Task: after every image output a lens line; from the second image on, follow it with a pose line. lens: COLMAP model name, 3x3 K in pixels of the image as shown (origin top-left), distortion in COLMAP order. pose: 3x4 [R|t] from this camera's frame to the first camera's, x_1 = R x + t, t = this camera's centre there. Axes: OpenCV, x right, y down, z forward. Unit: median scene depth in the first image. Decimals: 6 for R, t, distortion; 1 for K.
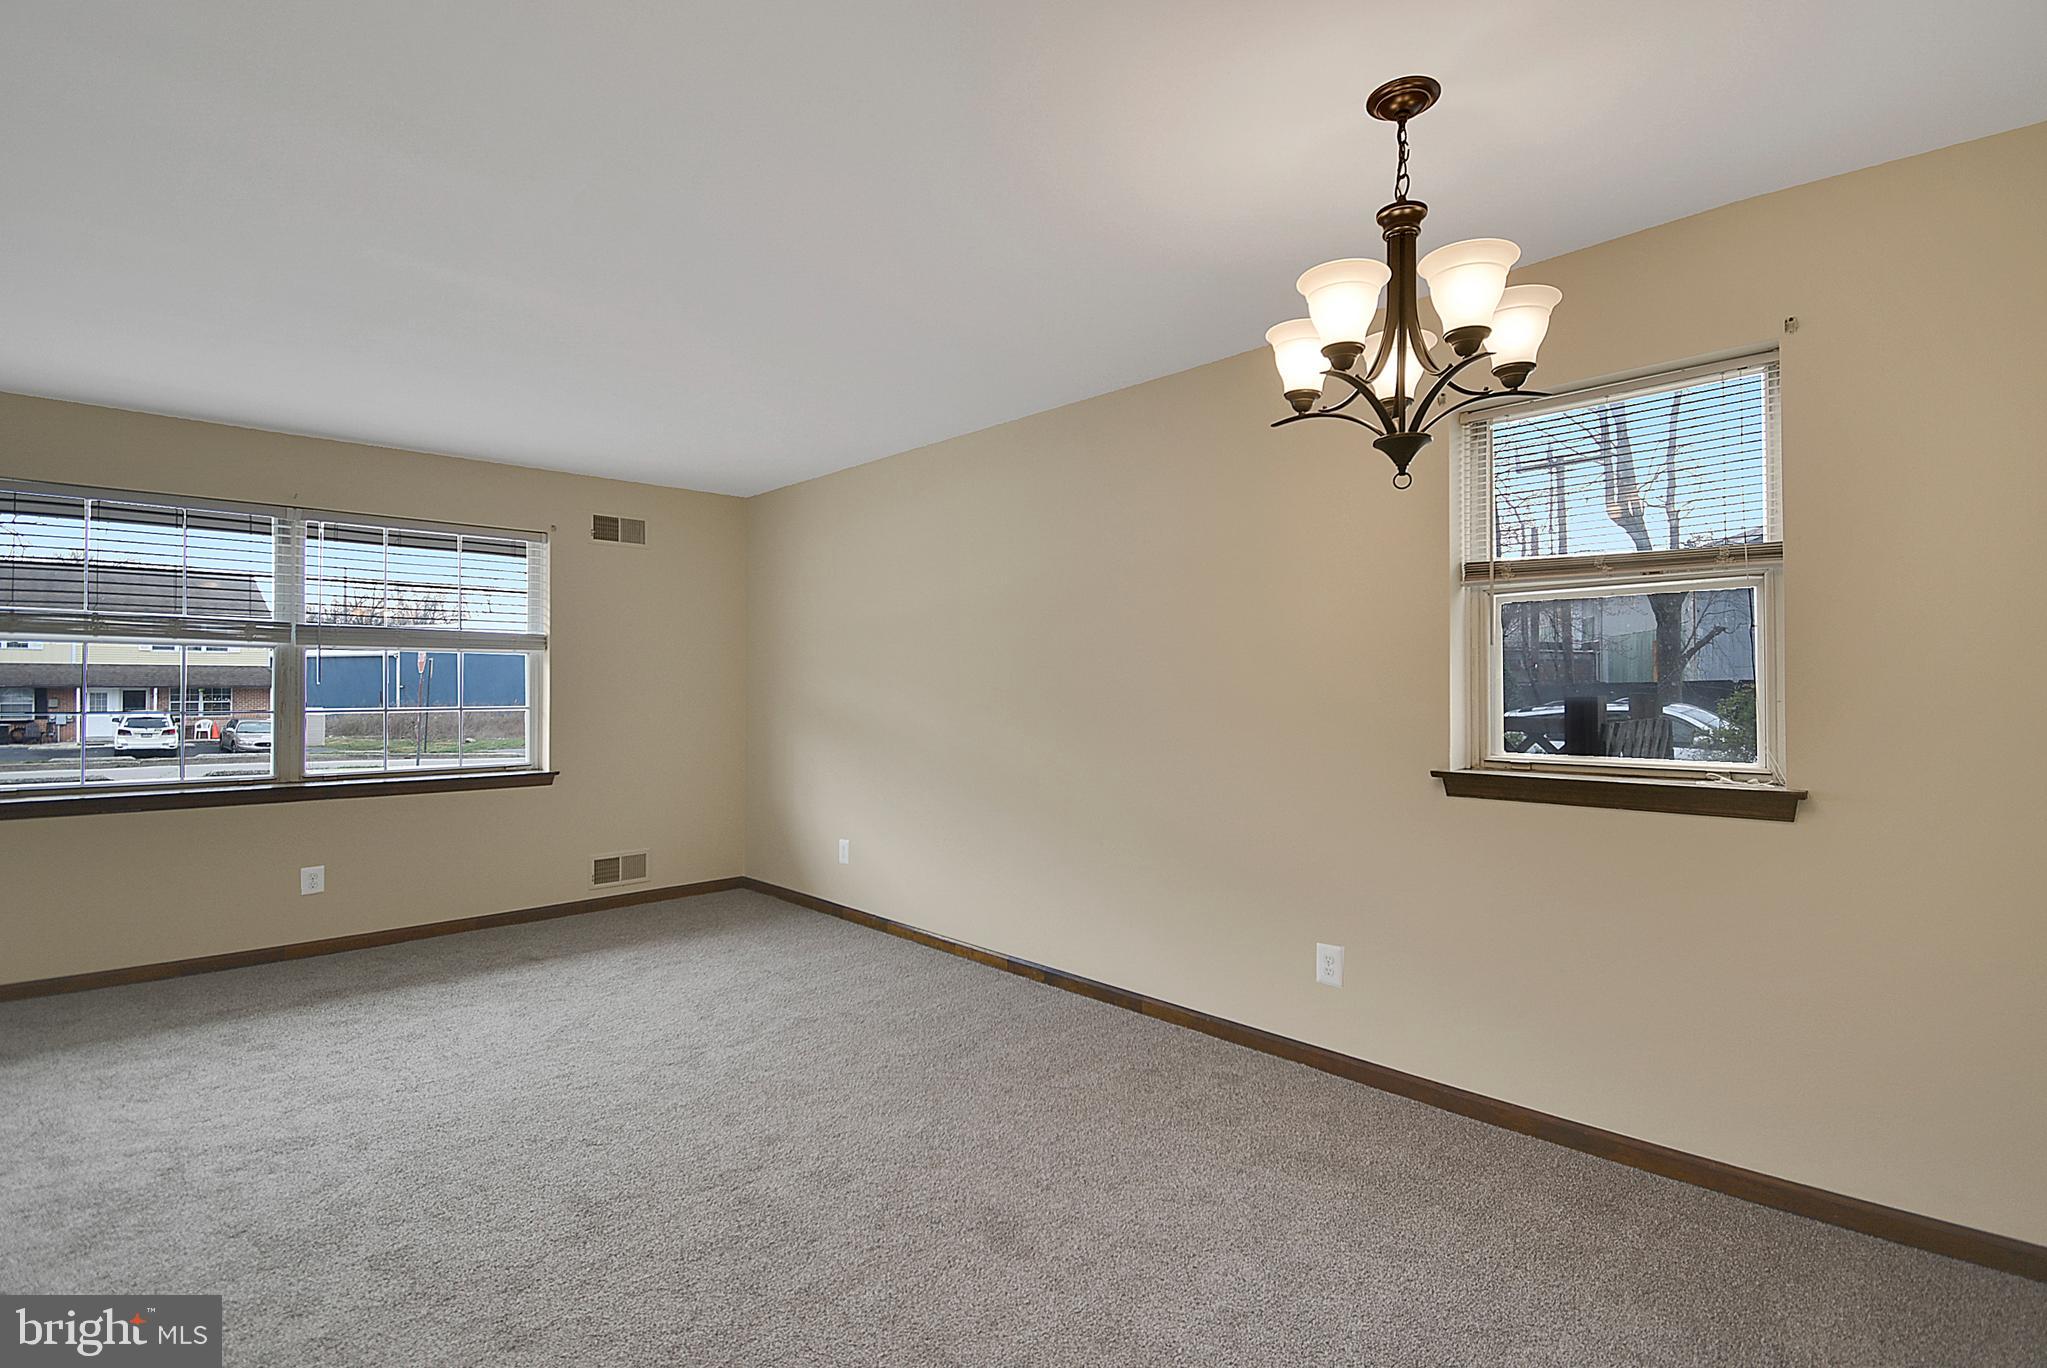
lens RADIAL K [[911.7, 0, 1011.7], [0, 911.7, 695.1], [0, 0, 1]] dist [-0.007241, -0.001313]
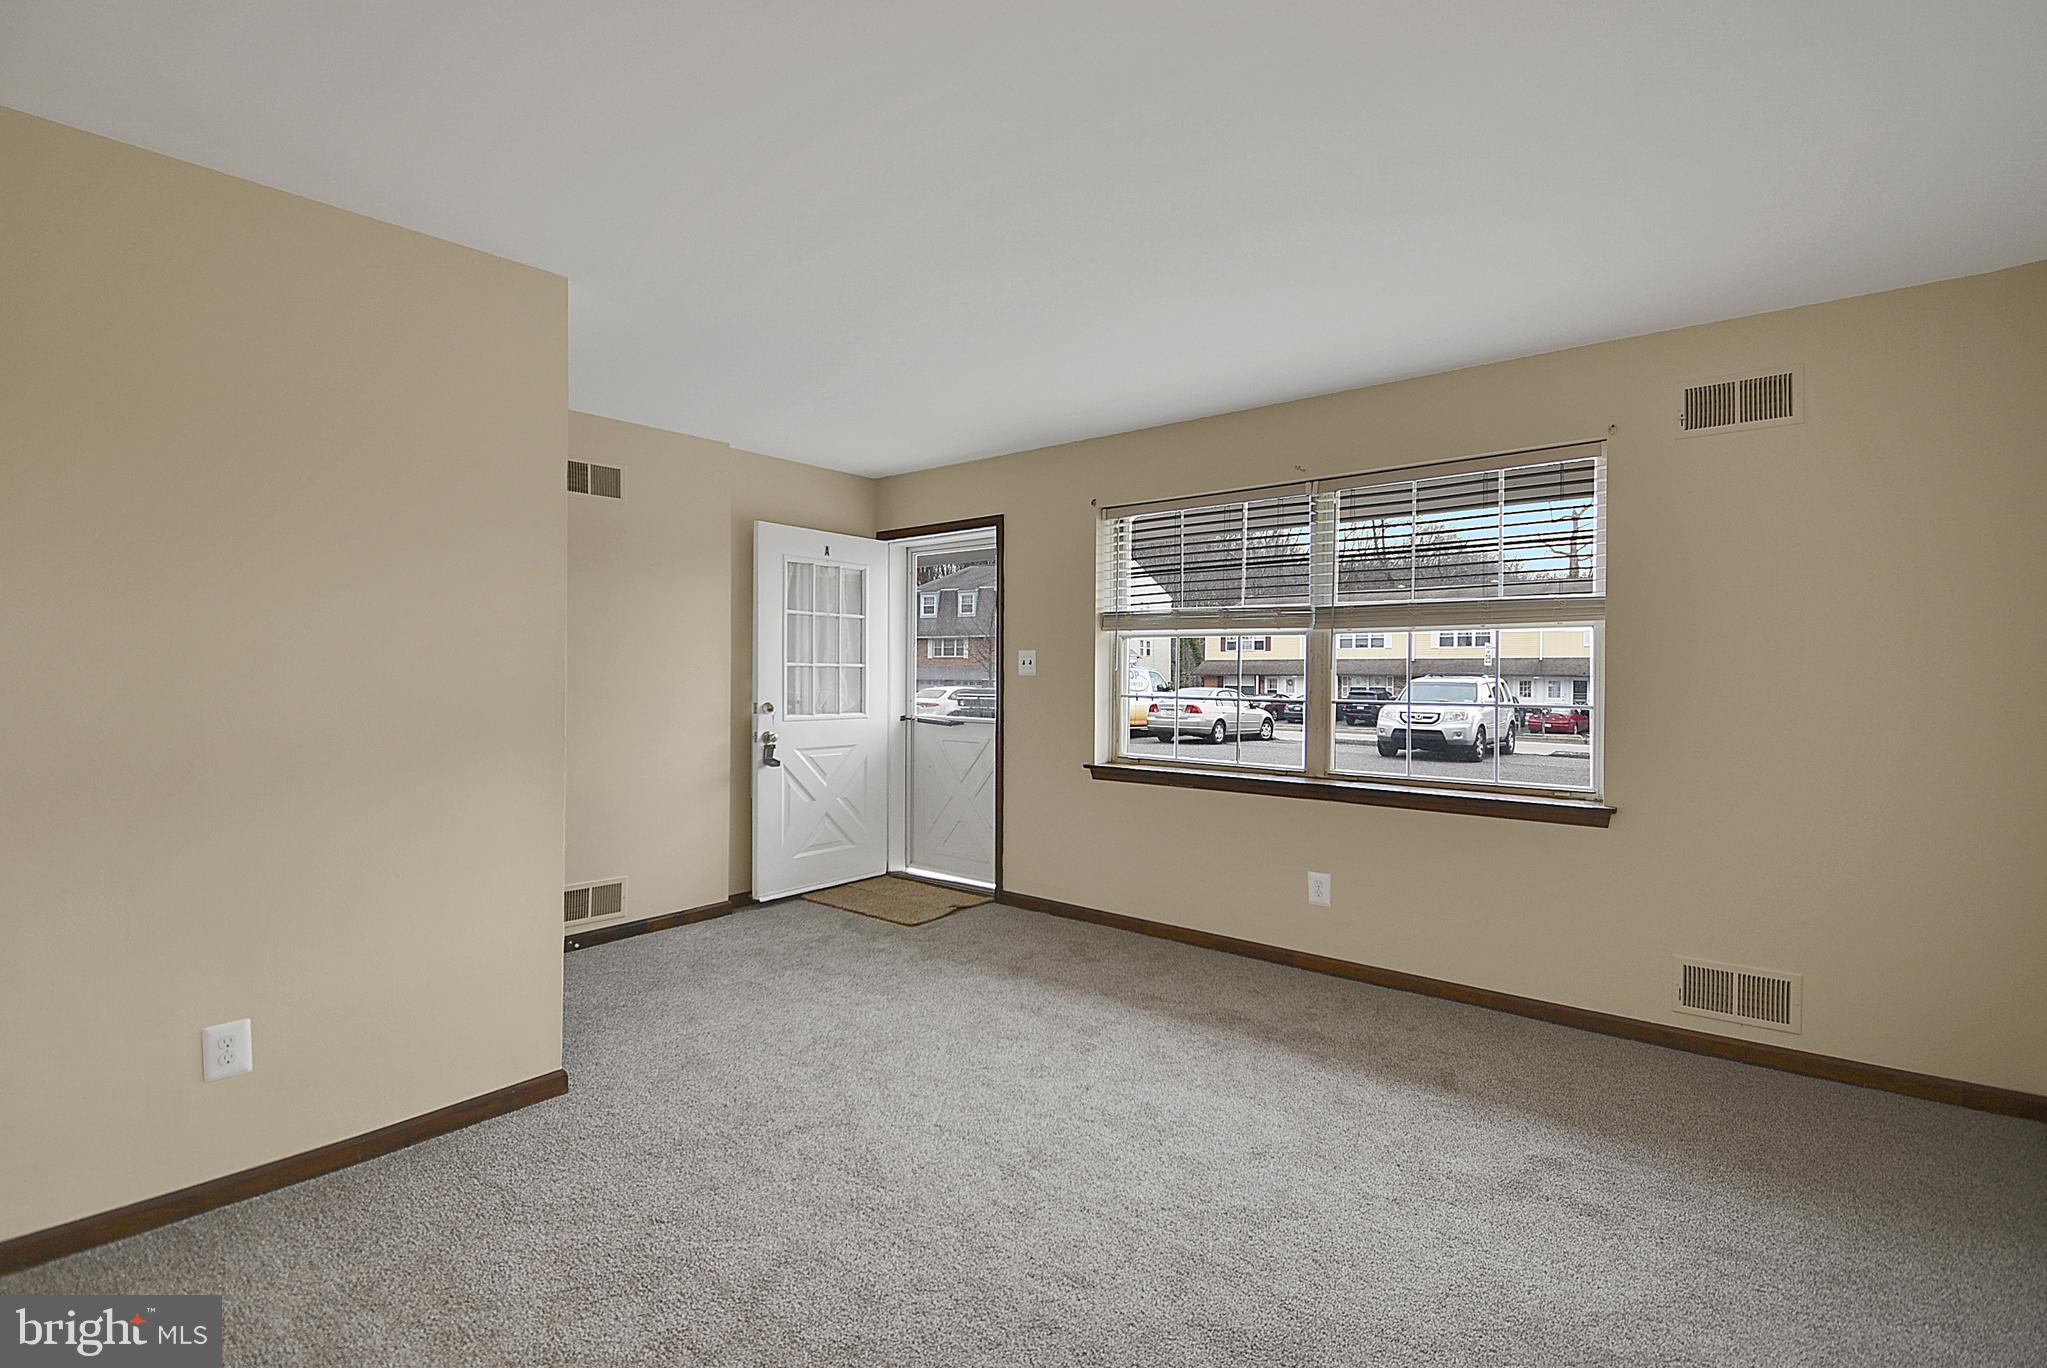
lens RADIAL K [[911.7, 0, 1078.6], [0, 911.7, 674.1], [0, 0, 1]] dist [-0.007241, -0.001313]
pose [[0.107554, 0.012342, -0.994123, 0.118557], [0.002574, 0.999916, 0.012693, -0.024532], [0.994196, -0.003924, 0.107513, 0.672857]]
